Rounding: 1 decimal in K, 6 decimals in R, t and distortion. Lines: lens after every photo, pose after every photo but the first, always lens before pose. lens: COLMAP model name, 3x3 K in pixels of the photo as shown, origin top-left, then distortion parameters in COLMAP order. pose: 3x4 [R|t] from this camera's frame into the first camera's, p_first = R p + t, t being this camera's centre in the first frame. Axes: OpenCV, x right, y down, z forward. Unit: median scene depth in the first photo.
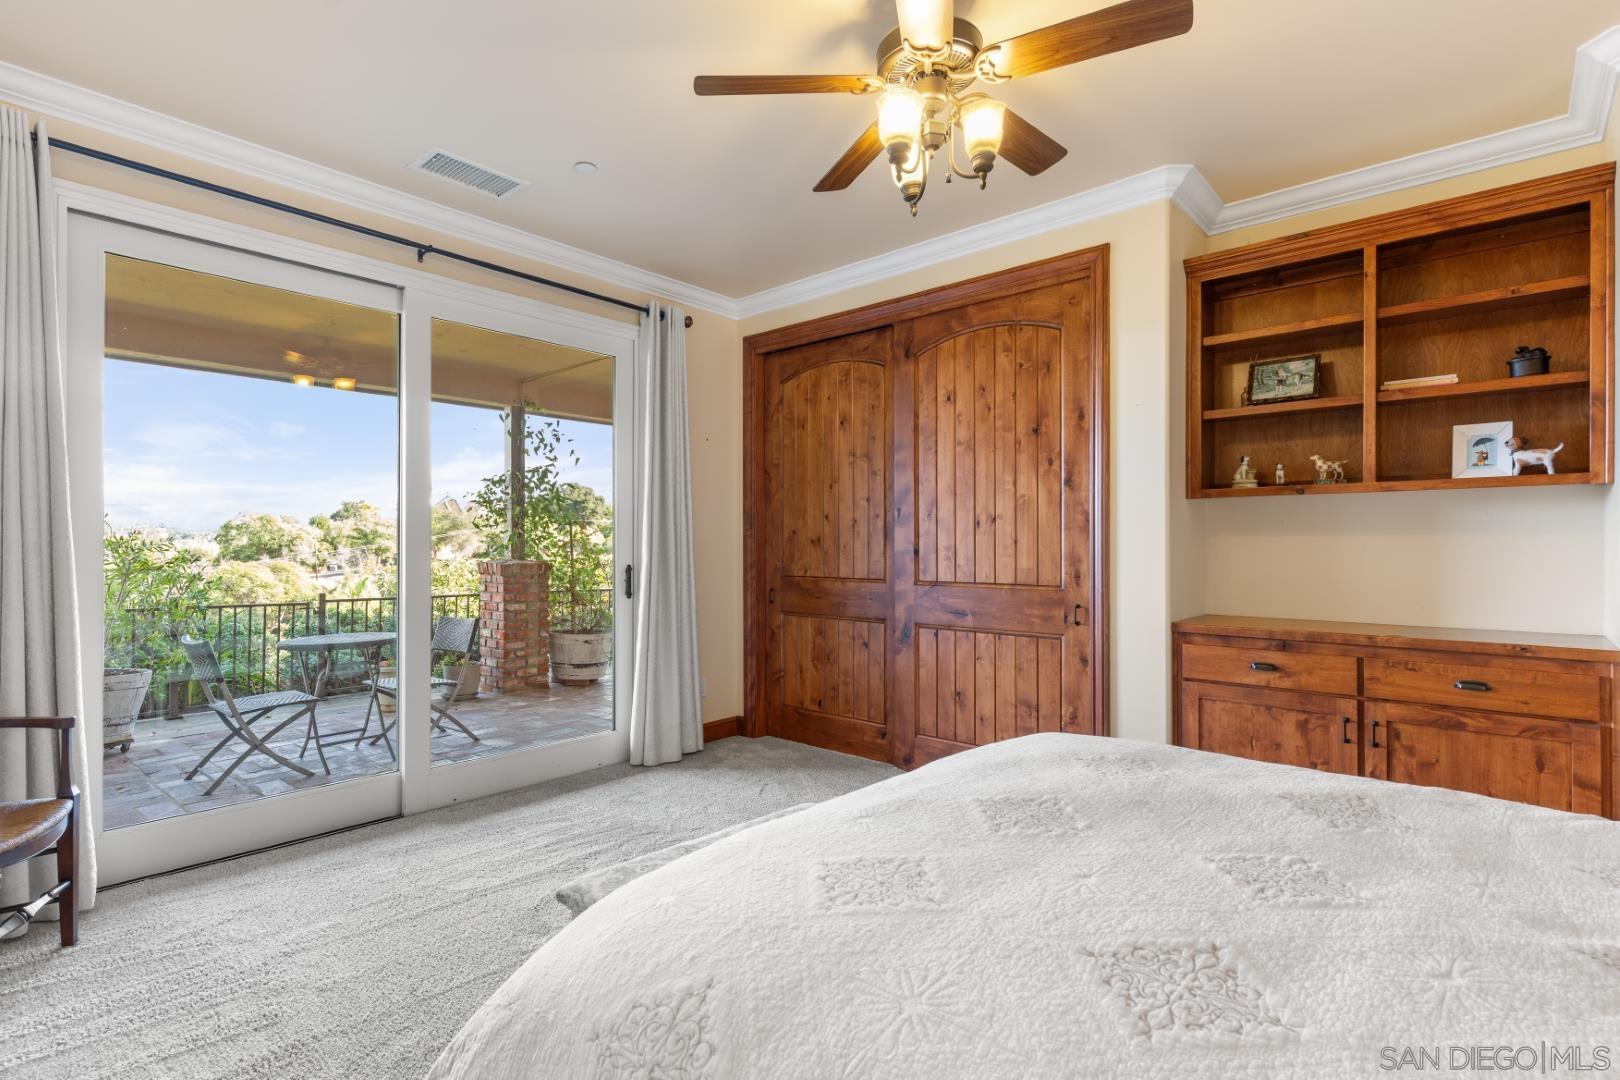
lens RADIAL K [[764.2, 0, 800.2], [0, 764.2, 542.7], [0, 0, 1]] dist [0.001946, 0.000635]
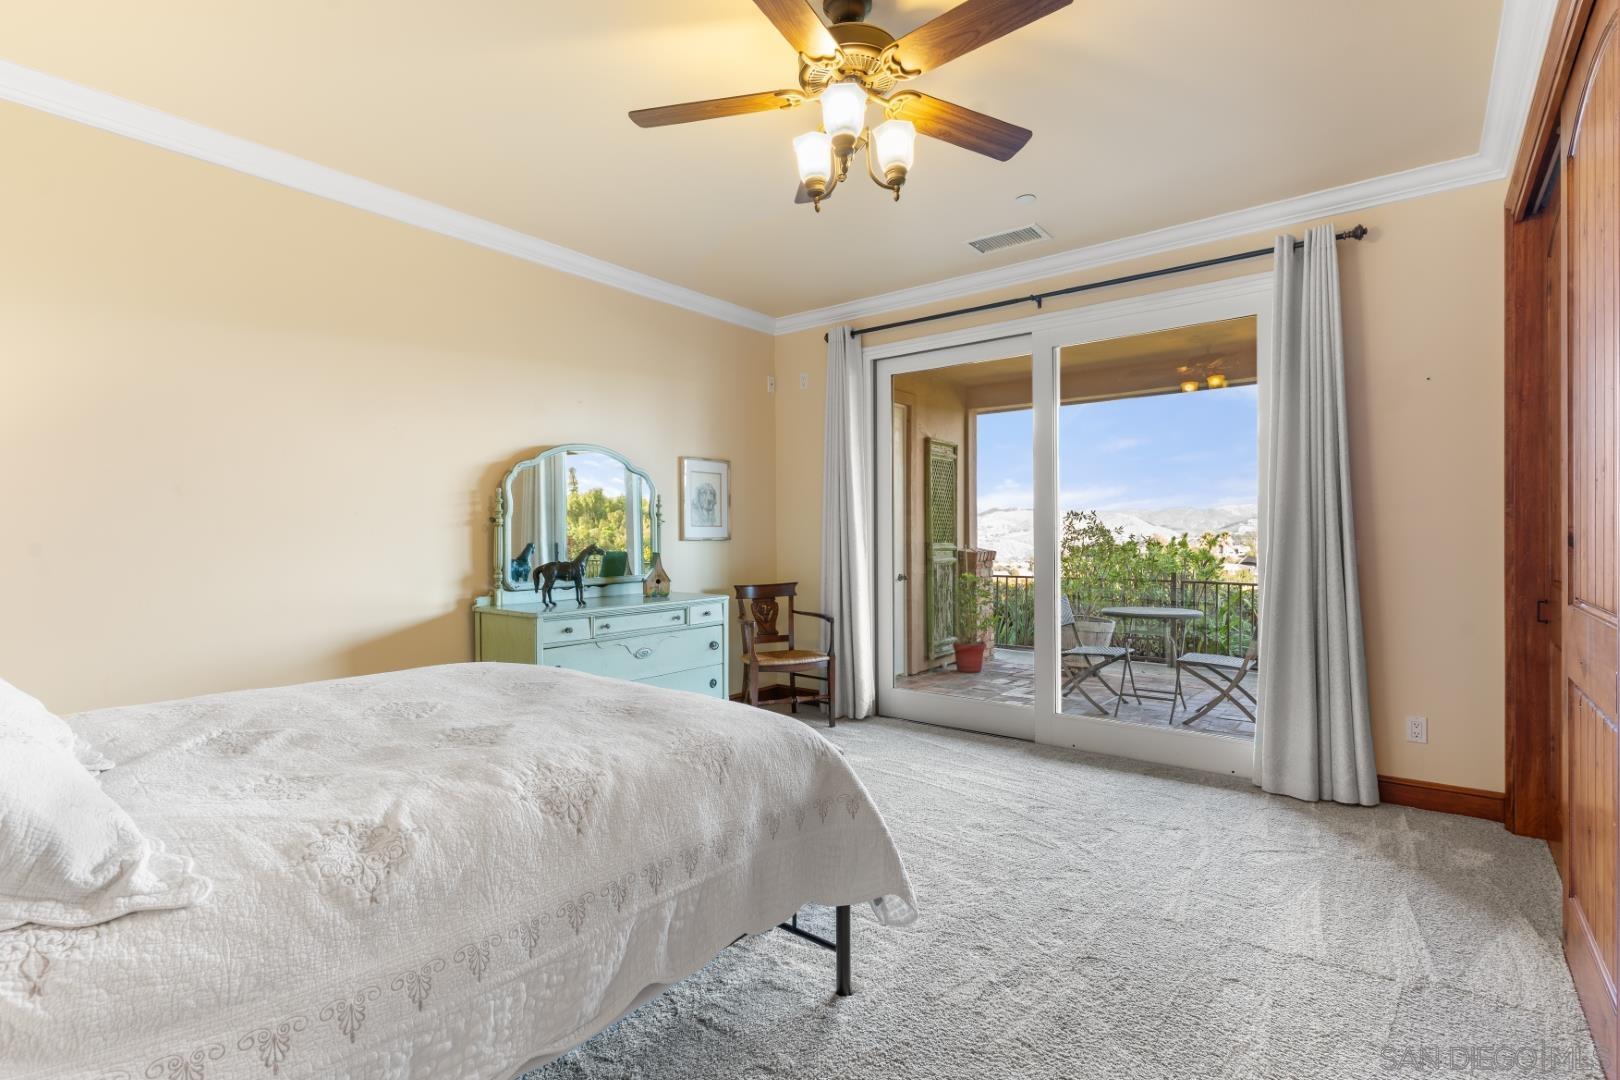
lens RADIAL K [[776.3, 0, 805.0], [0, 776.3, 539.8], [0, 0, 1]] dist [-0.000272, -0.000582]
pose [[0.056824, 0.008597, -0.998347, 0.626819], [0.020884, 0.999734, 0.009797, -0.005437], [0.998166, -0.021406, 0.056629, 0.445987]]
